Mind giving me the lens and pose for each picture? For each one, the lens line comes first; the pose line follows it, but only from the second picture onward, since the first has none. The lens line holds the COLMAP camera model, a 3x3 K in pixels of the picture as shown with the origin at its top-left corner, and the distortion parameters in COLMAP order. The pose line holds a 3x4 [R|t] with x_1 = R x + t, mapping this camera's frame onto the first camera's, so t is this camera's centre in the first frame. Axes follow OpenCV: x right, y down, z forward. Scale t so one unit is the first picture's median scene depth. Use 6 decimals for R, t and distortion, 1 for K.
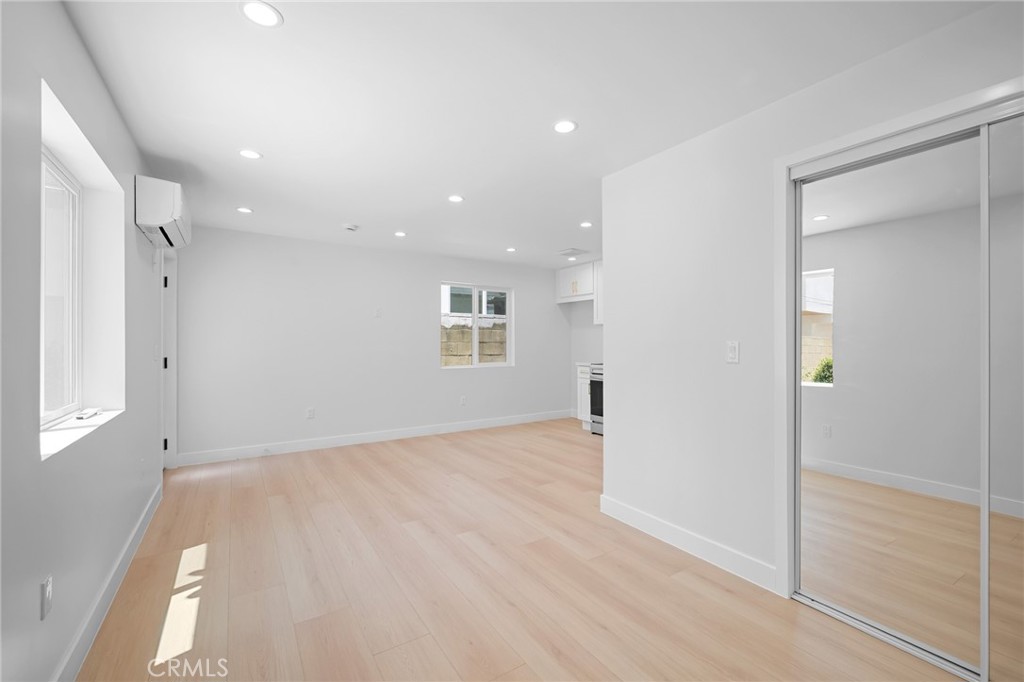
lens RADIAL K [[427.9, 0, 515.2], [0, 427.9, 345.8], [0, 0, 1]] dist [-0.000981, -0.000038]
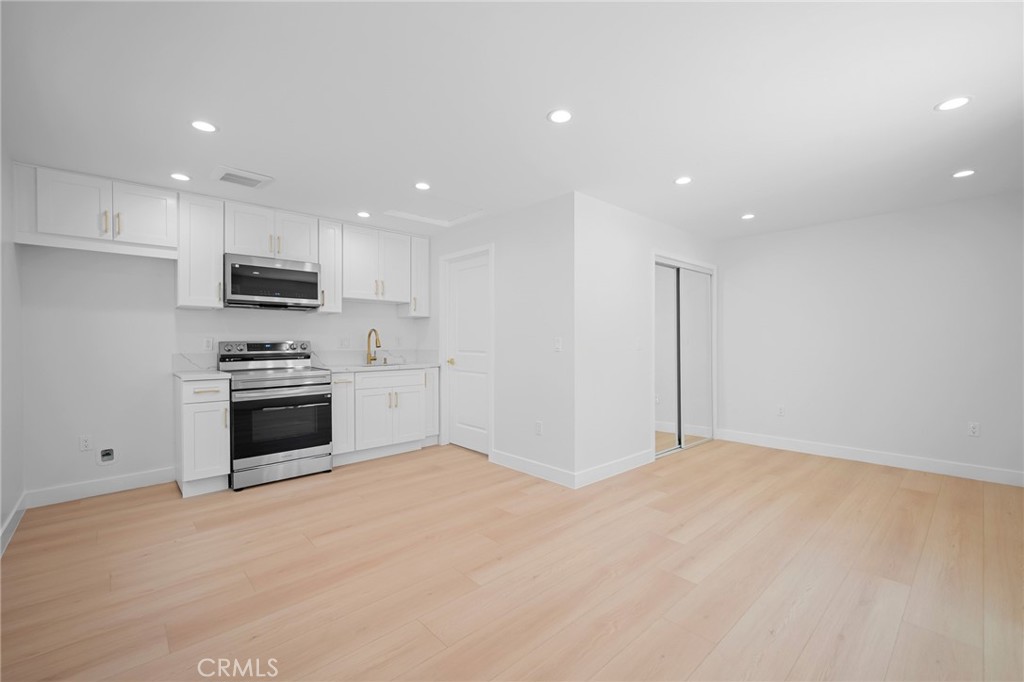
lens RADIAL K [[437.0, 0, 514.9], [0, 437.0, 341.5], [0, 0, 1]] dist [-0.000803, -0.000091]
pose [[-0.168339, -0.001804, 0.985728, -0.784729], [0.009594, 0.999948, 0.003469, -0.001931], [-0.985683, 0.010041, -0.168313, 1.179832]]
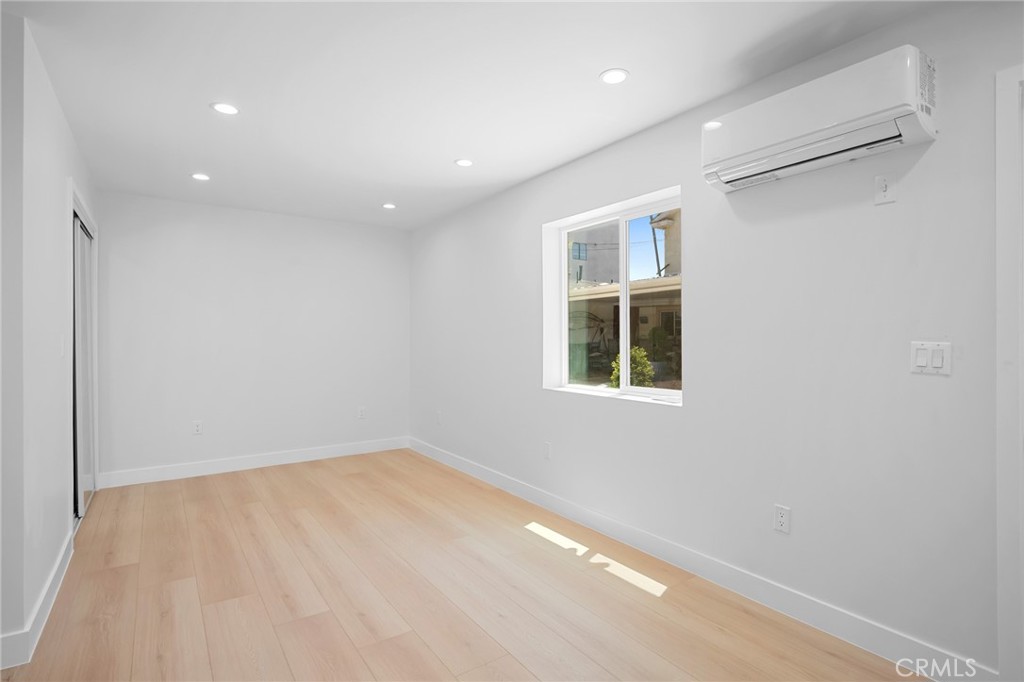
lens RADIAL K [[507.8, 0, 512.0], [0, 507.8, 341.0], [0, 0, 1]] dist [0.001028, -0.000053]
pose [[-0.999588, 0.000301, -0.028708, -0.324942], [-0.000107, 0.999899, 0.014241, -0.010137], [0.028709, 0.014238, -0.999486, 1.432363]]
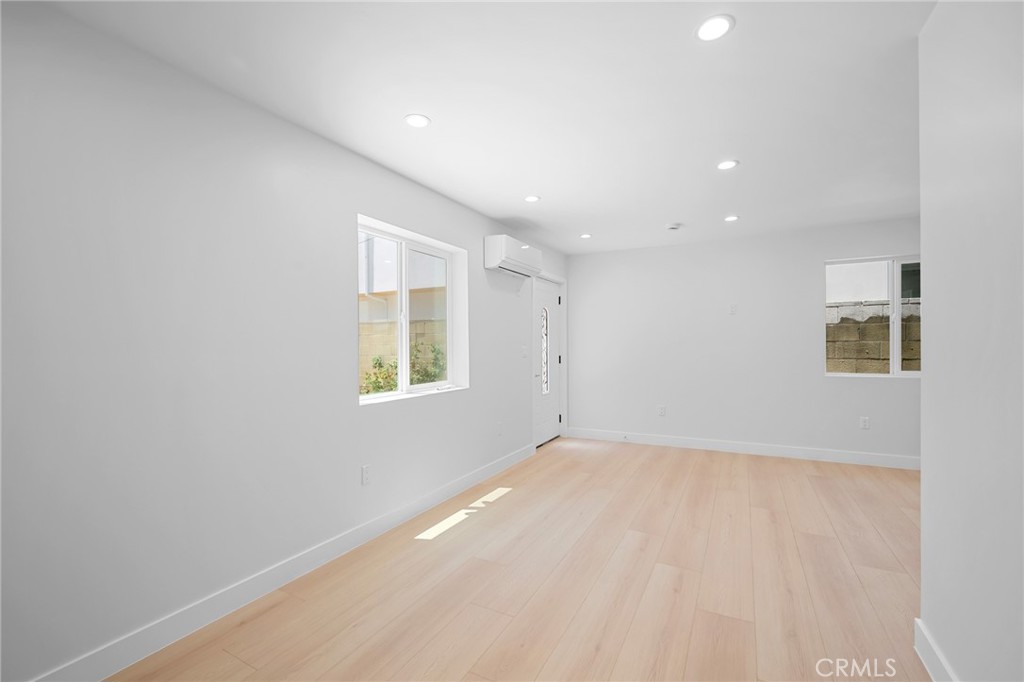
lens RADIAL K [[427.9, 0, 515.2], [0, 427.9, 345.8], [0, 0, 1]] dist [-0.000981, -0.000038]
pose [[0.478563, -0.004524, -0.878041, 0.381576], [0.002765, 0.999990, -0.003645, 0.001890], [0.878049, -0.000683, 0.478571, 0.256319]]
